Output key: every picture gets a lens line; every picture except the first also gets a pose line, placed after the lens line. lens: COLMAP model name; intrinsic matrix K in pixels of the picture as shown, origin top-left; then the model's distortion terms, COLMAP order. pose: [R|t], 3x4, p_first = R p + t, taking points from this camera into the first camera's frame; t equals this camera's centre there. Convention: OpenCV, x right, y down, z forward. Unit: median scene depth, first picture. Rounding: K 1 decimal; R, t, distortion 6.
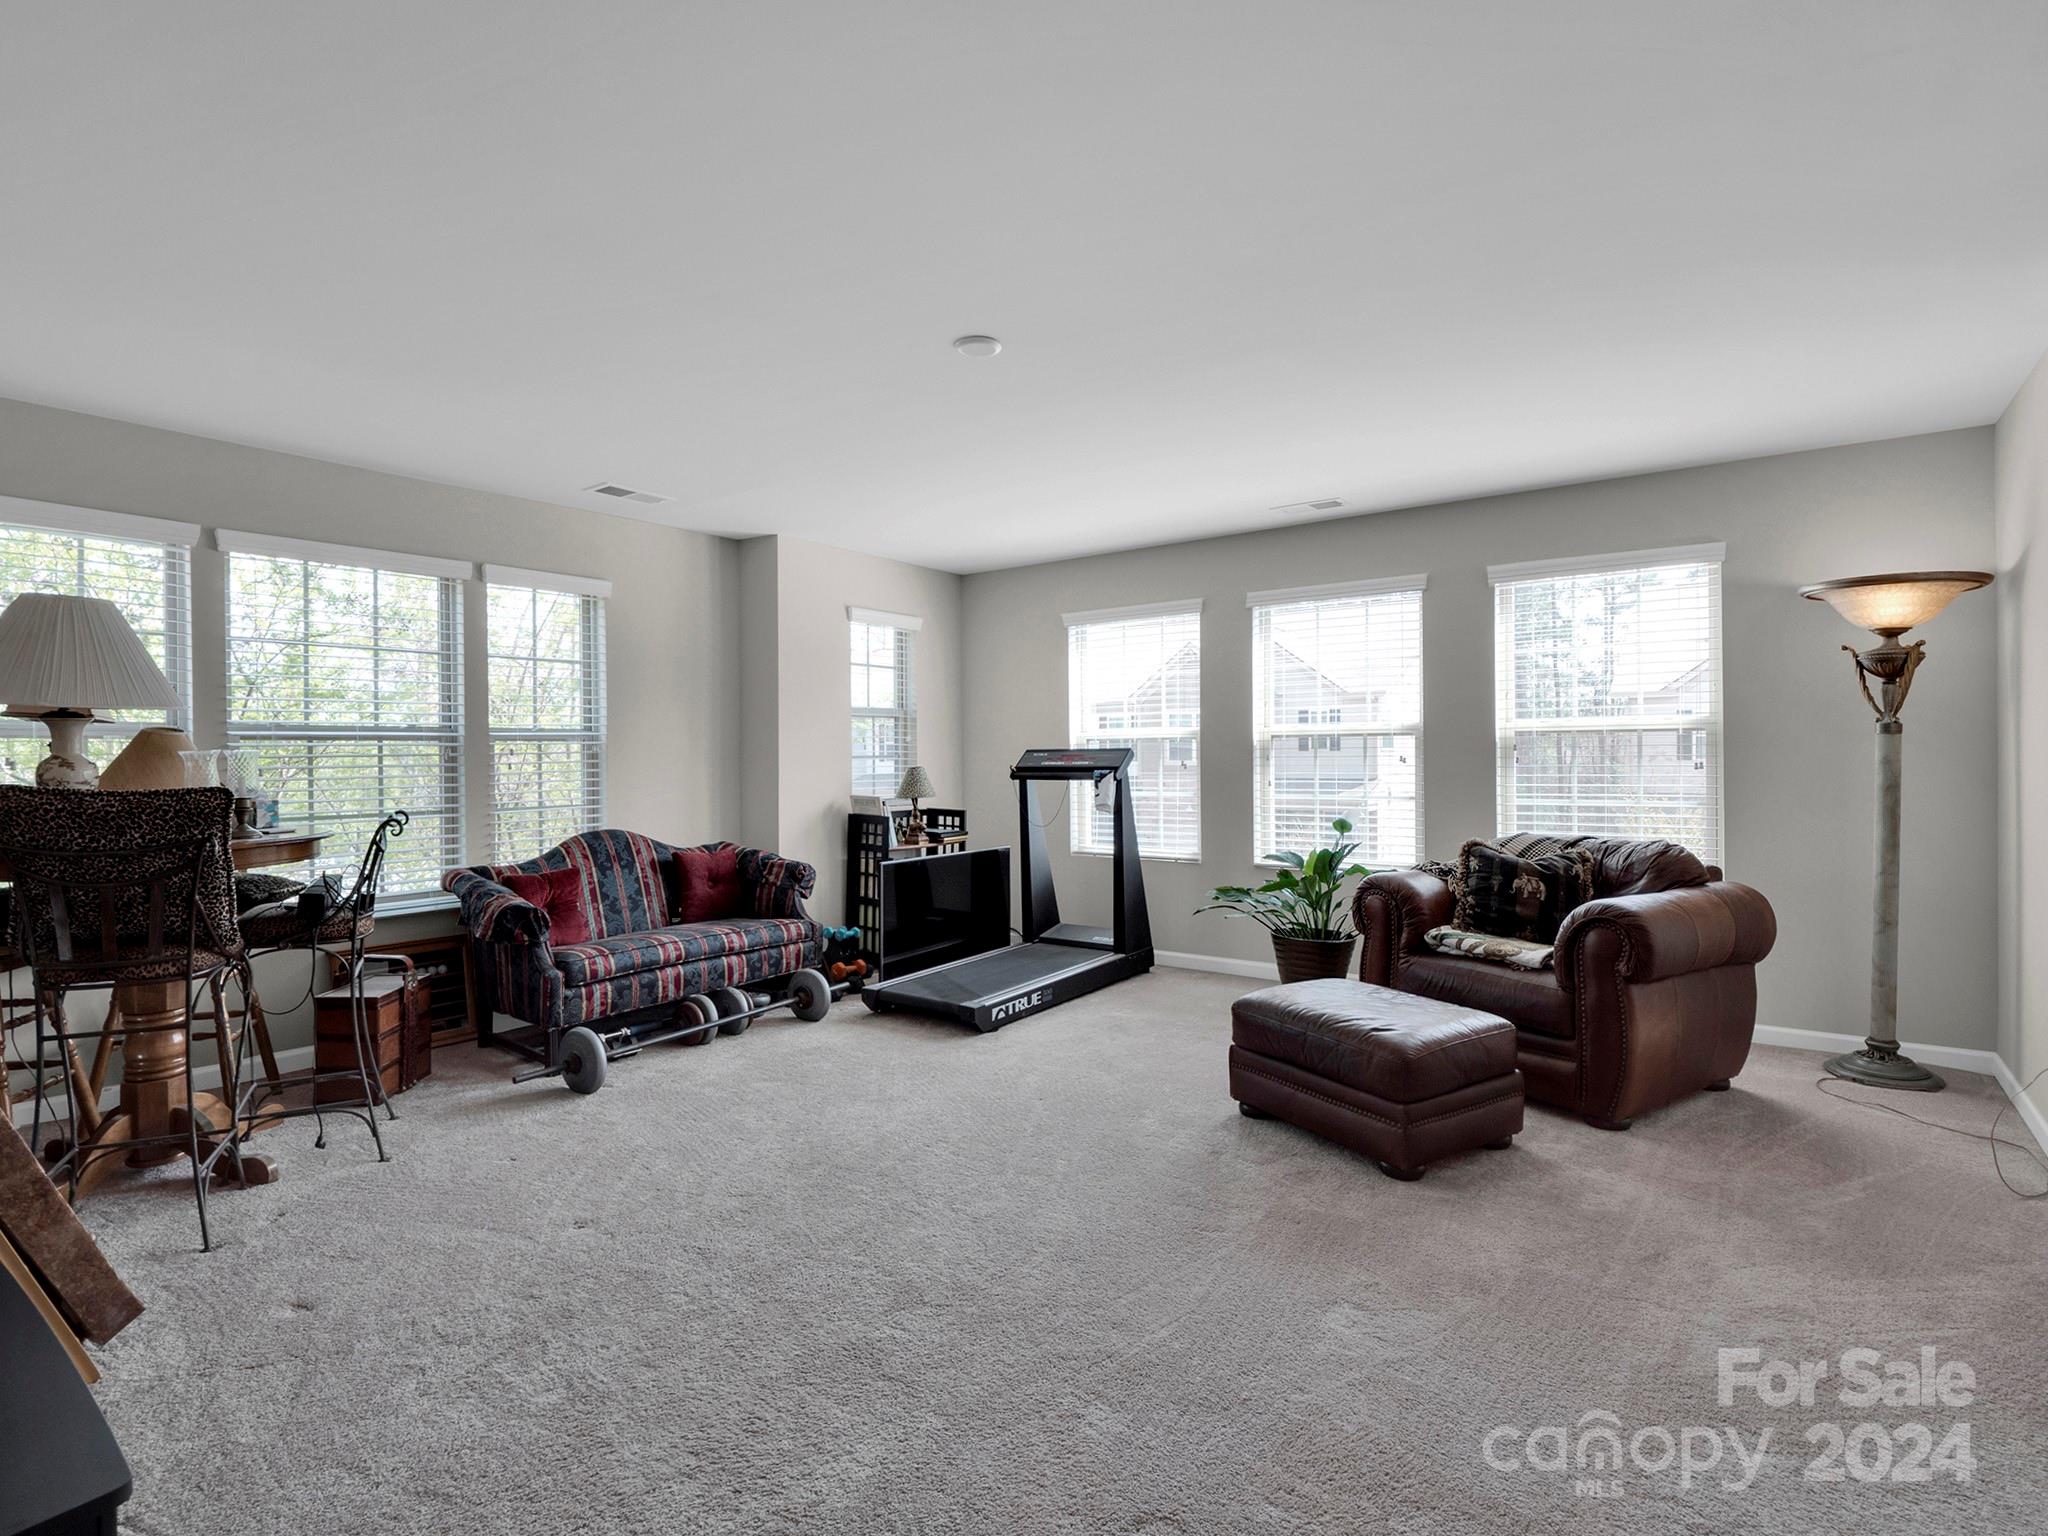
lens RADIAL K [[1003.4, 0, 1024.0], [0, 1003.4, 768.0], [0, 0, 1]] dist [-0.012298, -0.001389]
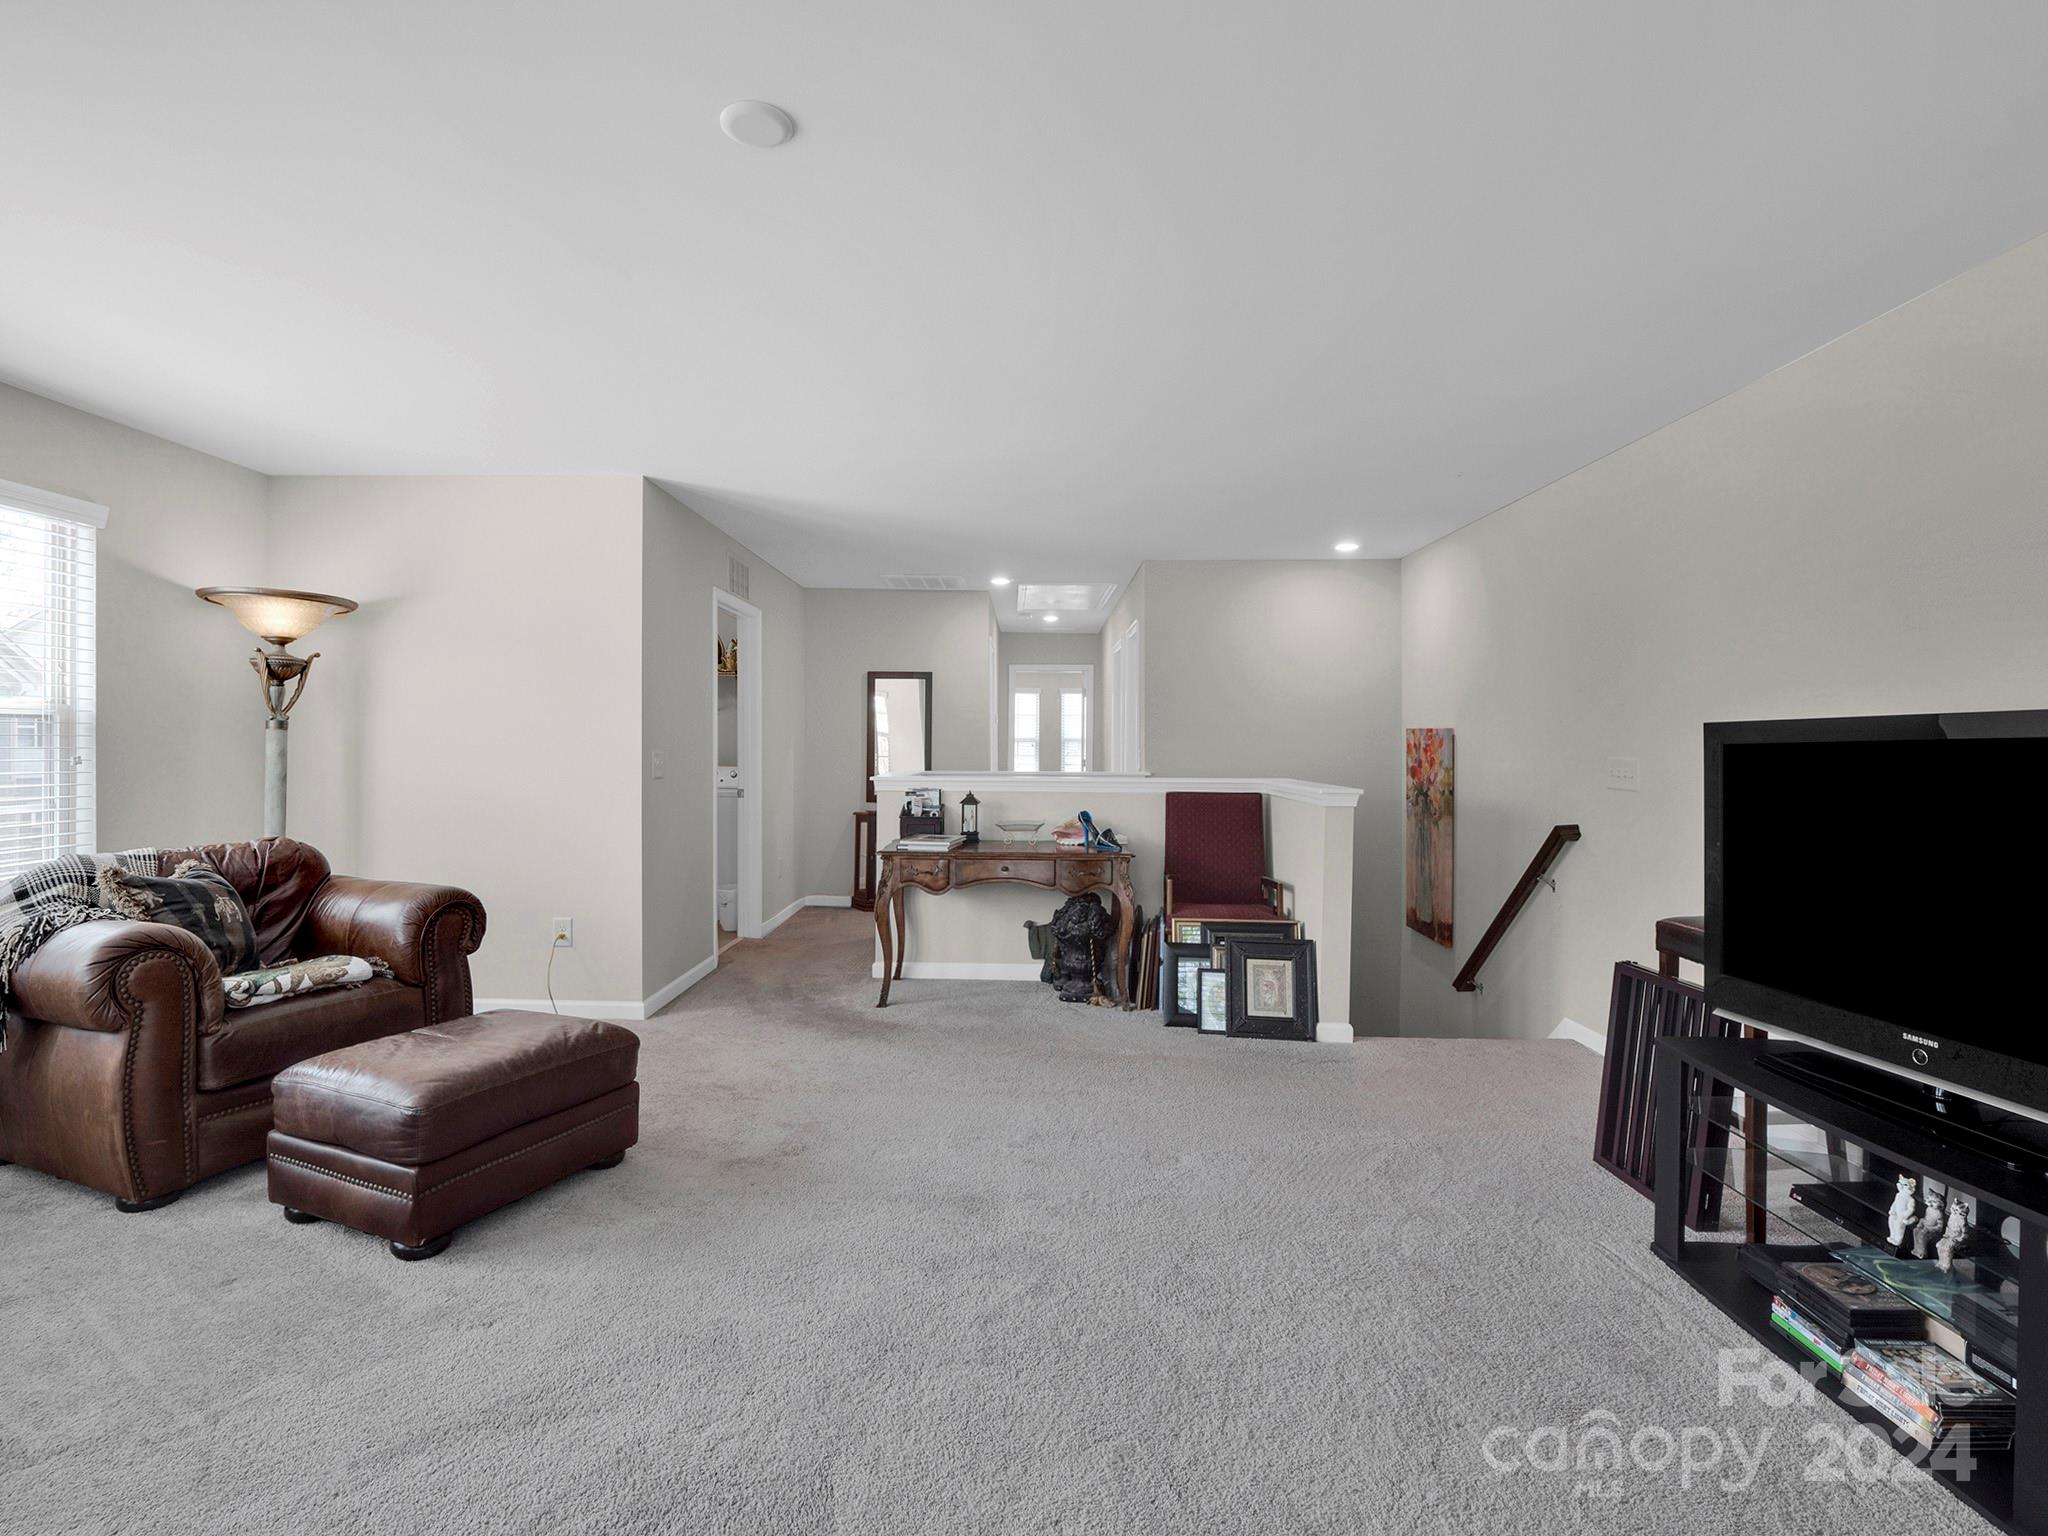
lens RADIAL K [[1003.4, 0, 1024.0], [0, 1003.4, 768.0], [0, 0, 1]] dist [-0.012298, -0.001389]
pose [[-0.587268, -0.014896, 0.809256, -0.551355], [0.003472, 0.999775, 0.020923, -0.012003], [-0.809385, 0.015097, -0.587084, 0.982212]]
